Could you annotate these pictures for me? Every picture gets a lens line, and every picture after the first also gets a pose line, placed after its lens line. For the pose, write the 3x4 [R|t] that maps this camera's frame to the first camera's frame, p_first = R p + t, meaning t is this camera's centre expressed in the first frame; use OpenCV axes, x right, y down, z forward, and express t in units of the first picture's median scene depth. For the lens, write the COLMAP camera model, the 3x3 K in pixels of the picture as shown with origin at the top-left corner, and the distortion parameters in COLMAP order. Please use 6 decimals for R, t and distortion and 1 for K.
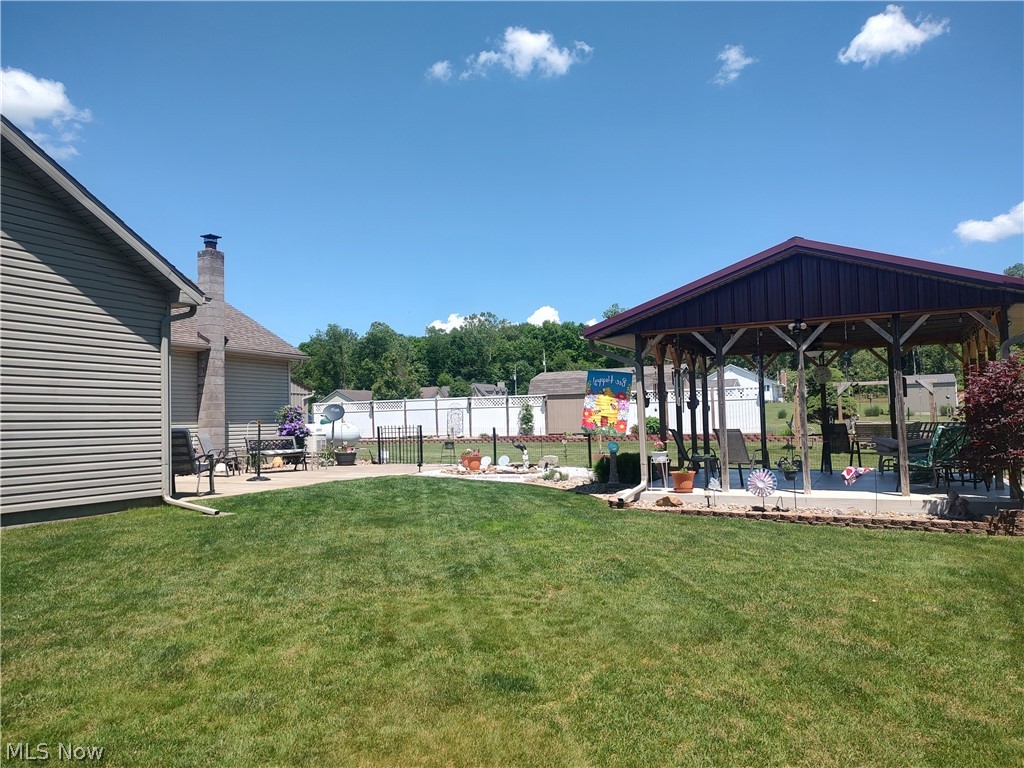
lens RADIAL K [[739.4, 0, 512.0], [0, 739.4, 384.0], [0, 0, 1]] dist [-0.002432, -0.002035]
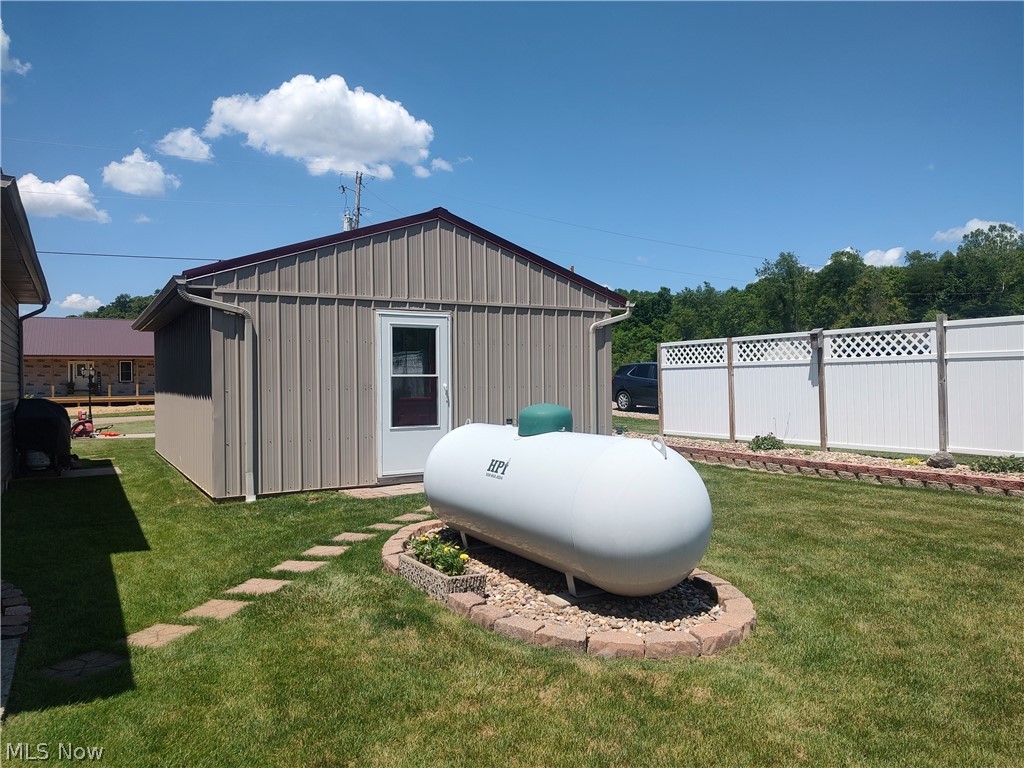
lens RADIAL K [[739.4, 0, 512.0], [0, 739.4, 384.0], [0, 0, 1]] dist [-0.002432, -0.002035]
pose [[0.826775, 0.014582, -0.562344, -0.085849], [0.024479, 0.997784, 0.061863, 0.016387], [0.562000, -0.064912, 0.824586, 0.477026]]
